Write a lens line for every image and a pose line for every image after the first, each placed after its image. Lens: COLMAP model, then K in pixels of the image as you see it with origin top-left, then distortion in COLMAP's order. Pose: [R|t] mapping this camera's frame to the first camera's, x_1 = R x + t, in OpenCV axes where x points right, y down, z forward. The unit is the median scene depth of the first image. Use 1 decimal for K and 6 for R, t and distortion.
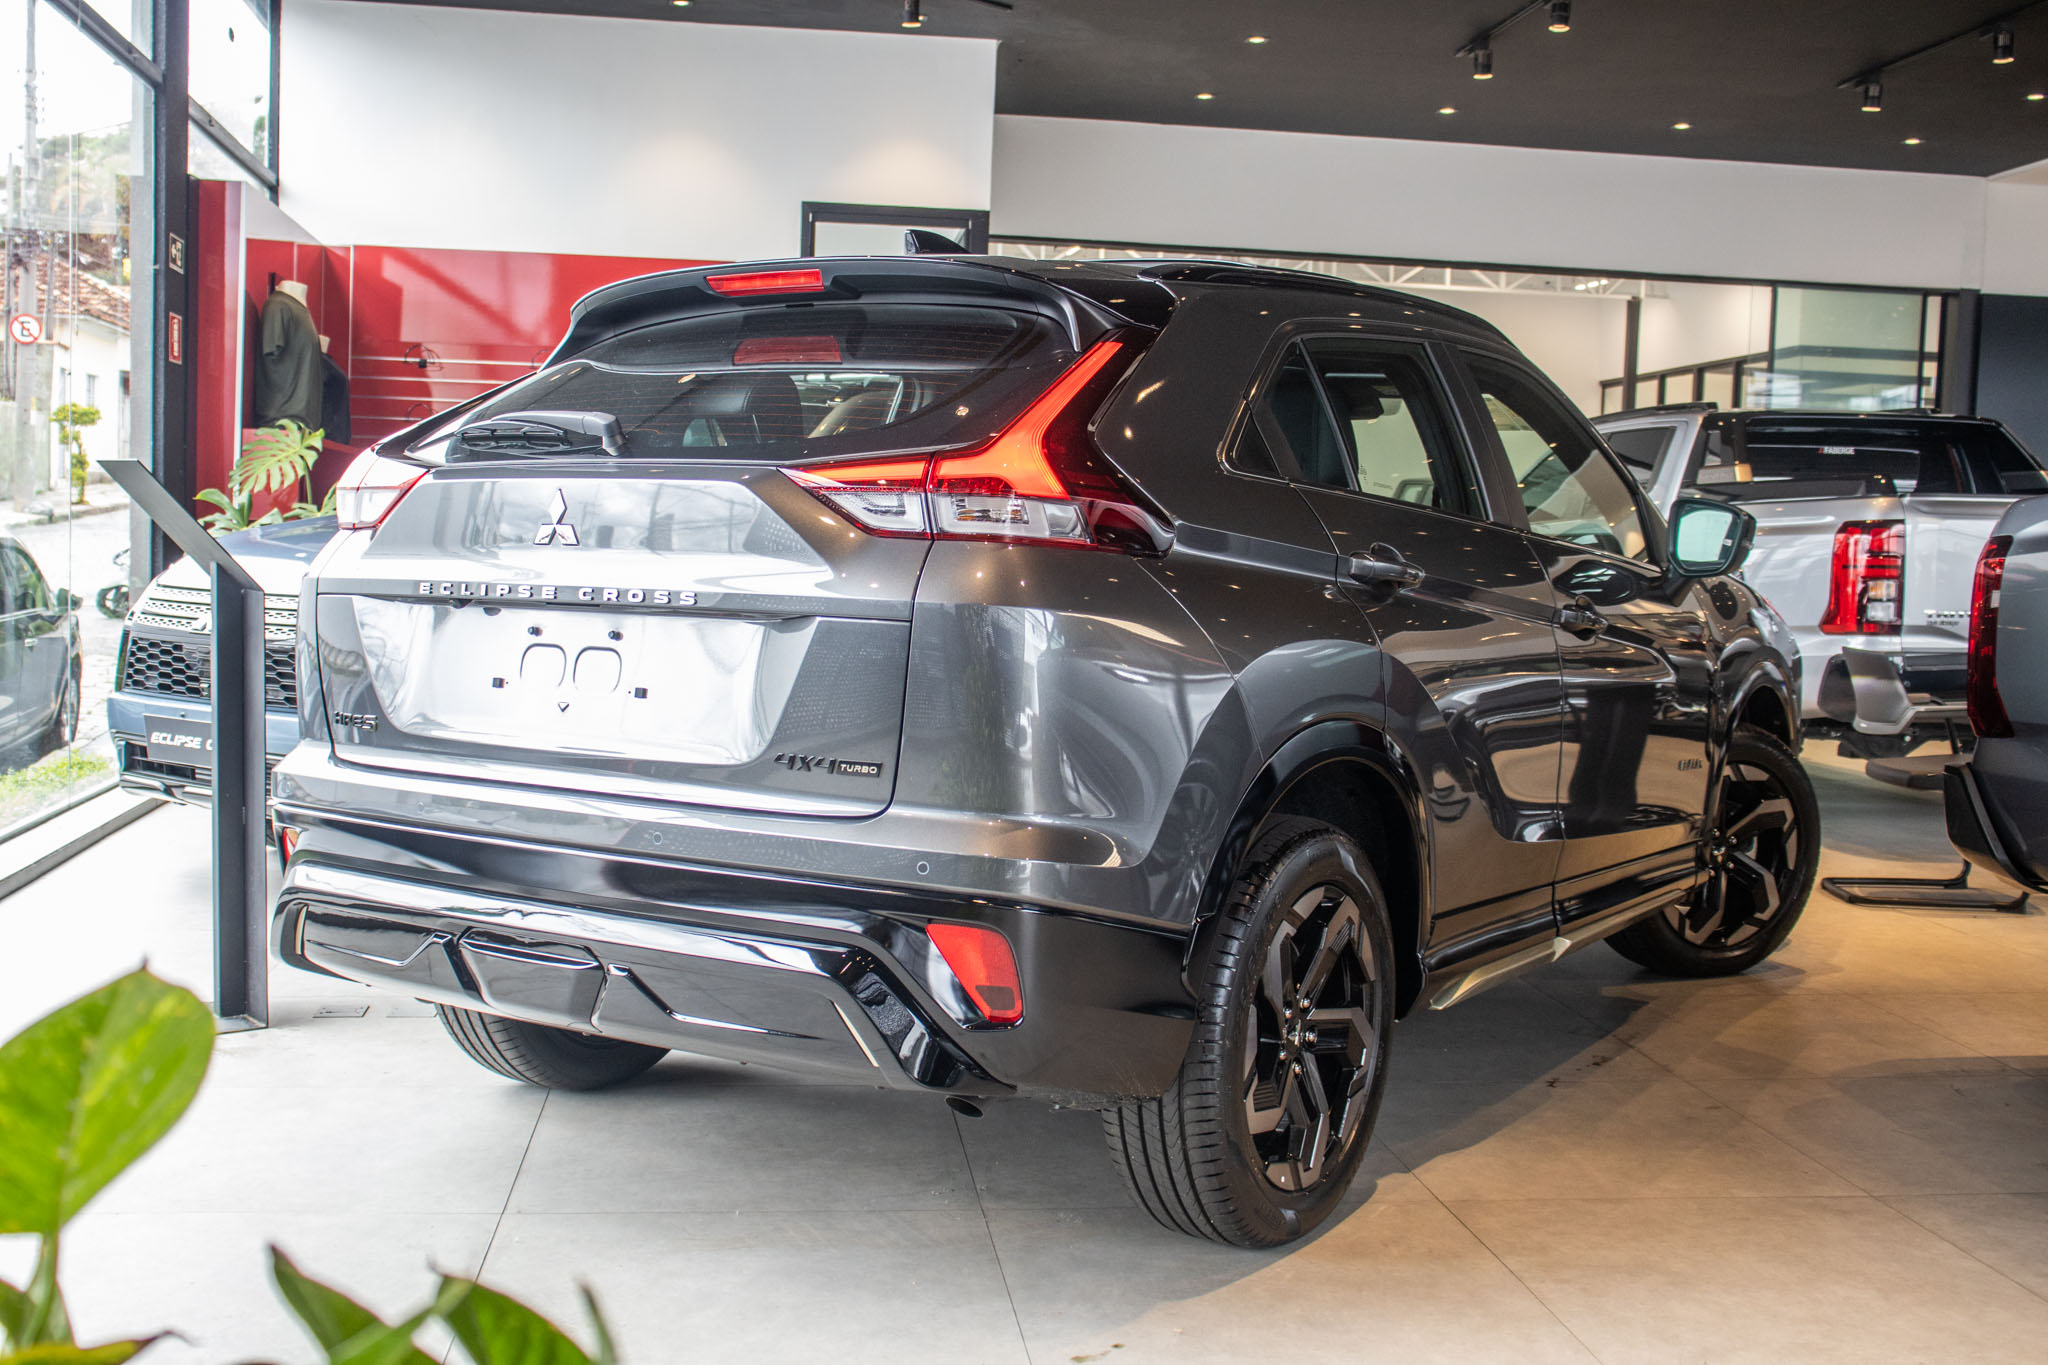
lens RADIAL K [[2159.7, 0, 1024.0], [0, 2159.7, 682.5], [0, 0, 1]] dist [-0.109208, 0.247671]
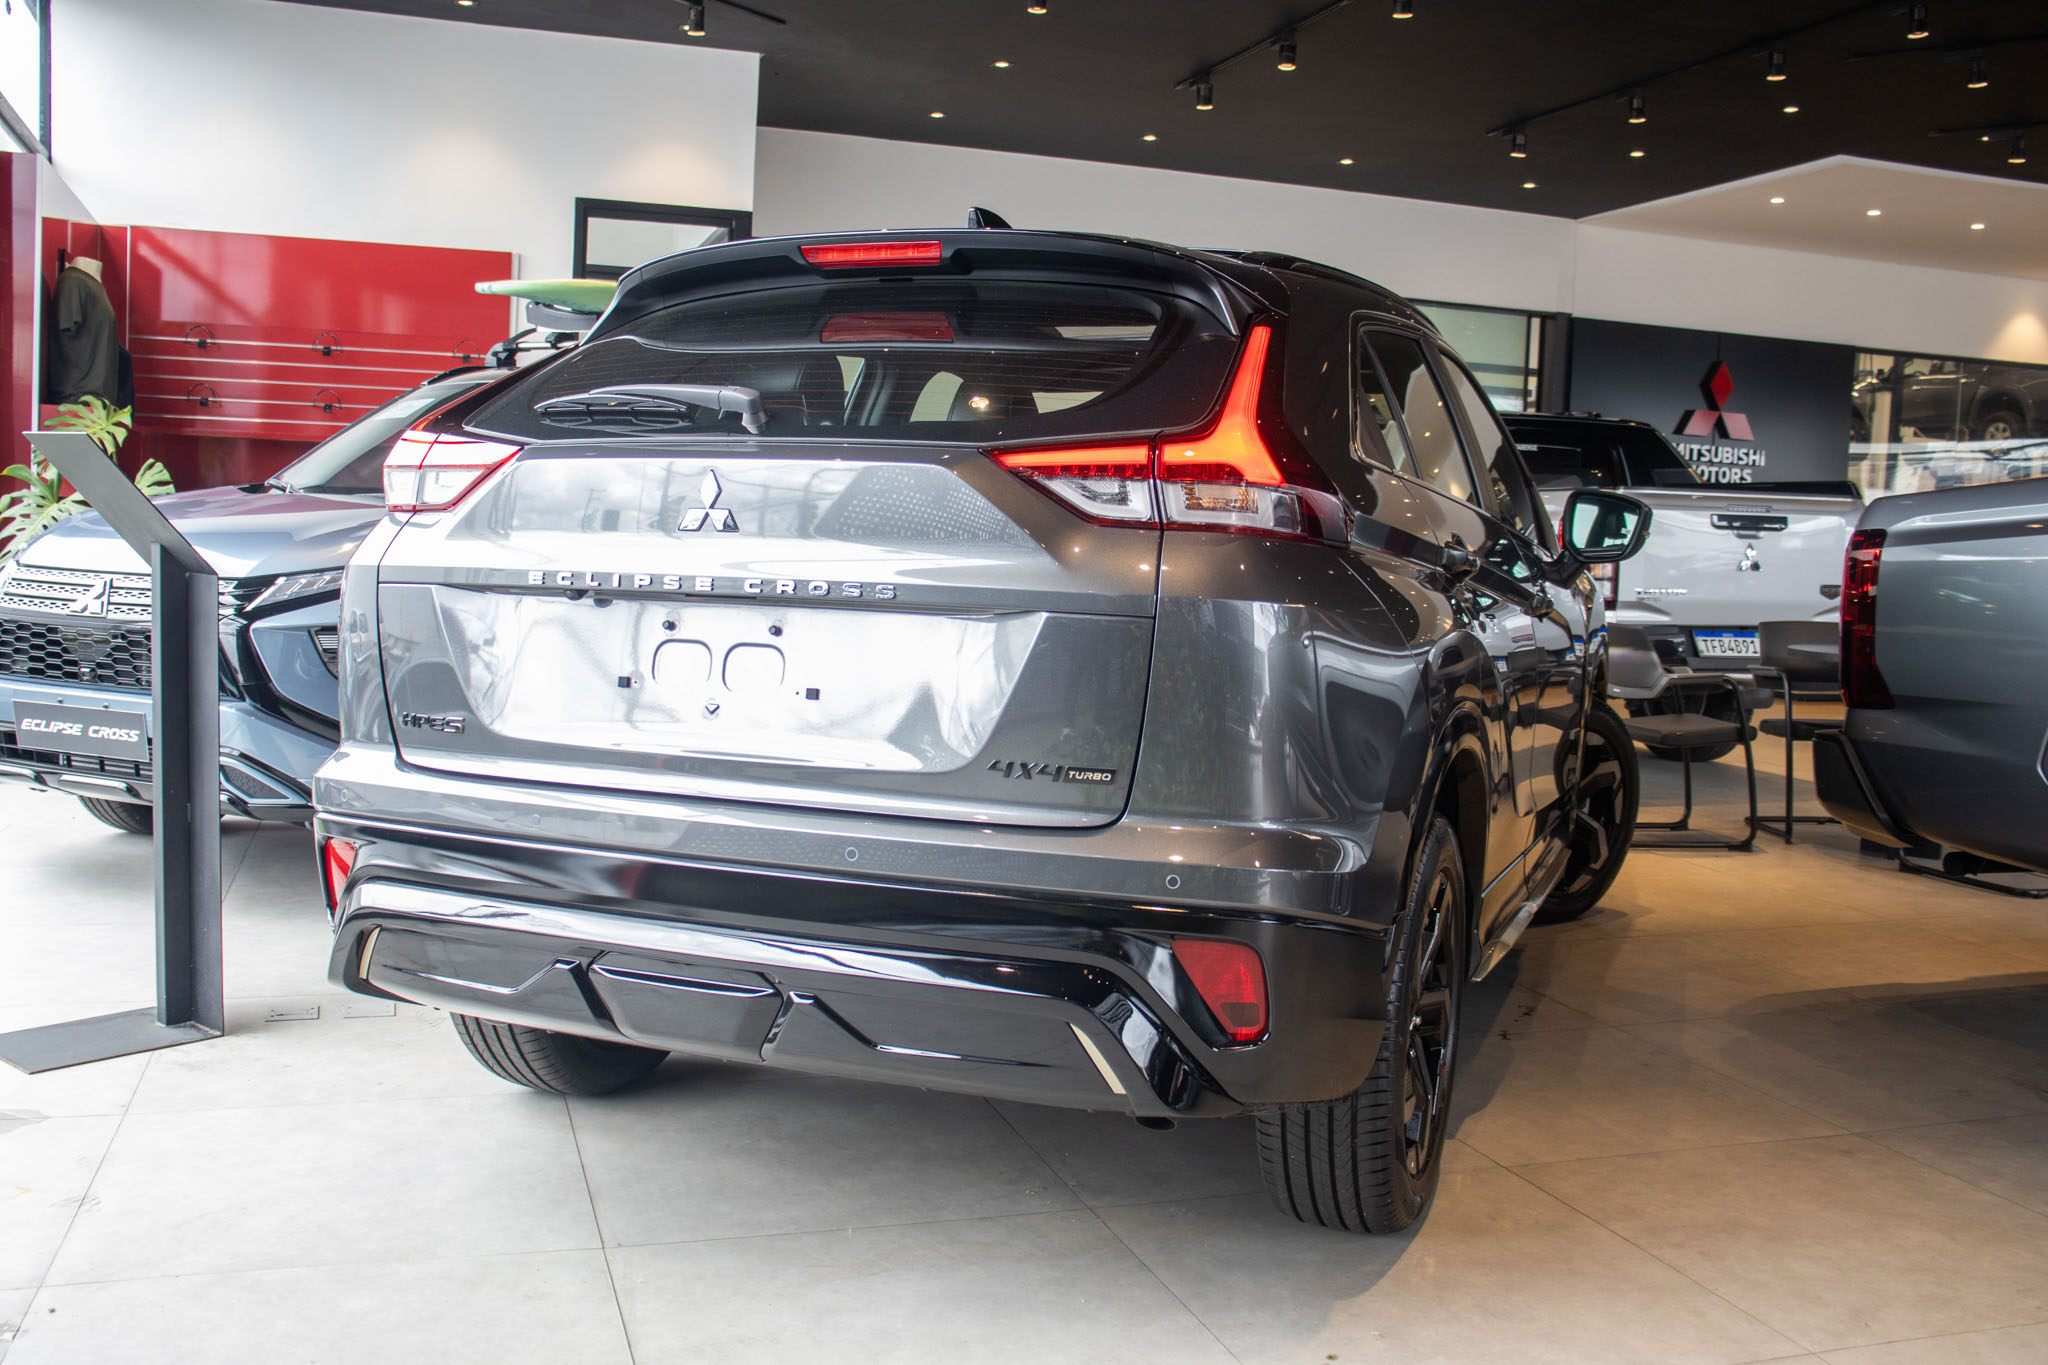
lens RADIAL K [[1889.4, 0, 1024.0], [0, 1889.4, 682.5], [0, 0, 1]] dist [-0.152814, 0.194017]
pose [[0.980250, -0.009301, 0.197541, -0.218833], [0.004963, 0.999736, 0.022444, -0.015469], [-0.197698, -0.021020, 0.980038, 0.173163]]
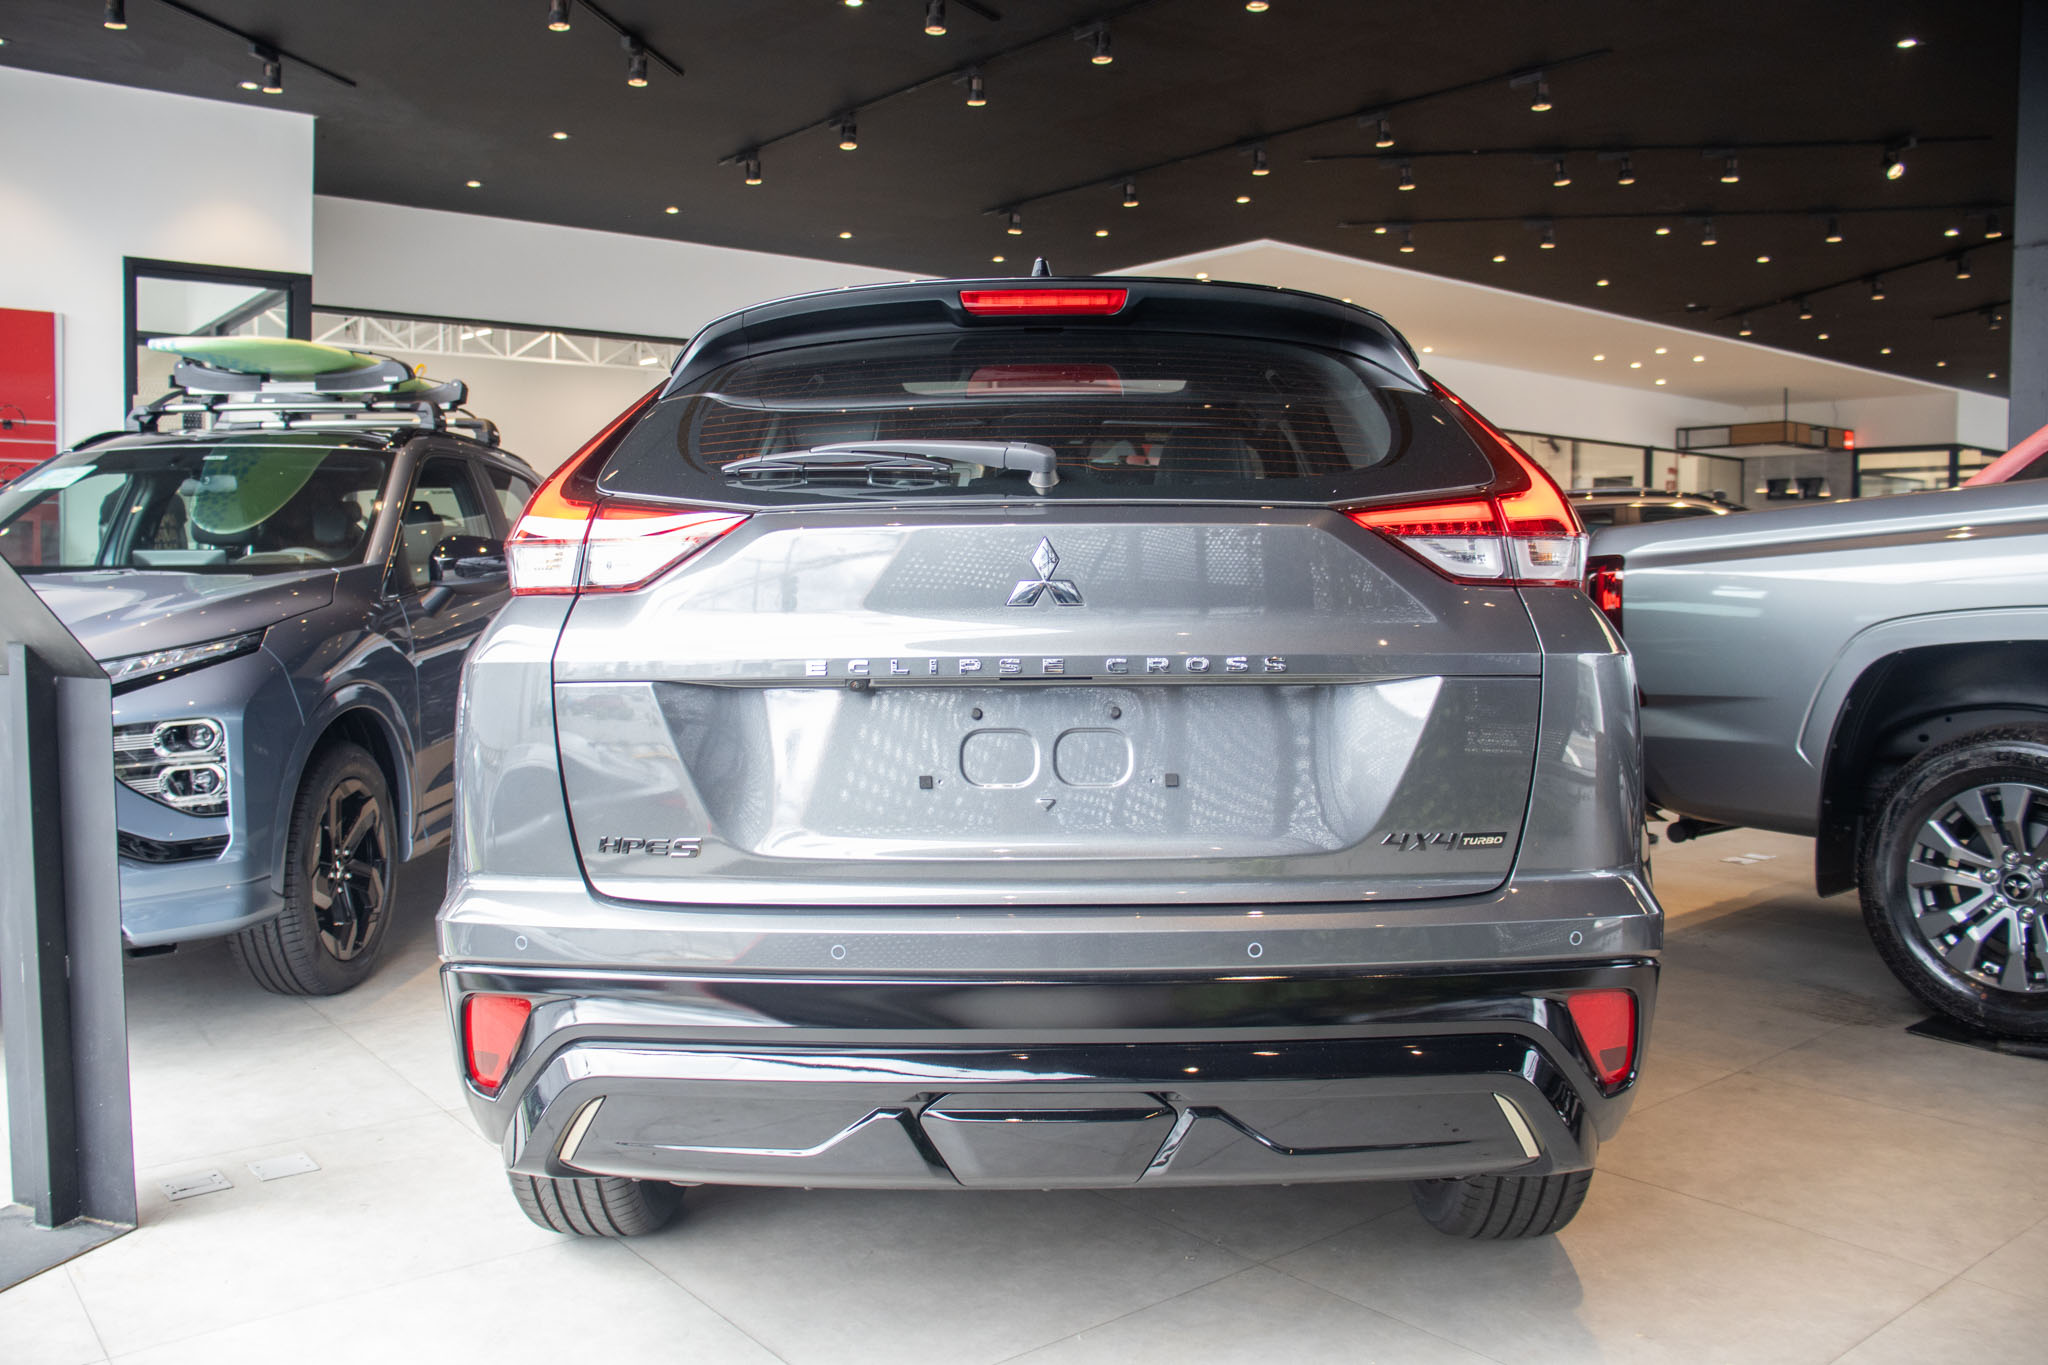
lens RADIAL K [[1679.7, 0, 1024.0], [0, 1679.7, 682.5], [0, 0, 1]] dist [-0.167686, 0.135739]
pose [[0.844139, -0.063421, 0.532361, -0.501549], [0.060888, 0.997895, 0.022332, -0.044473], [-0.532656, 0.013563, 0.846223, 0.421948]]
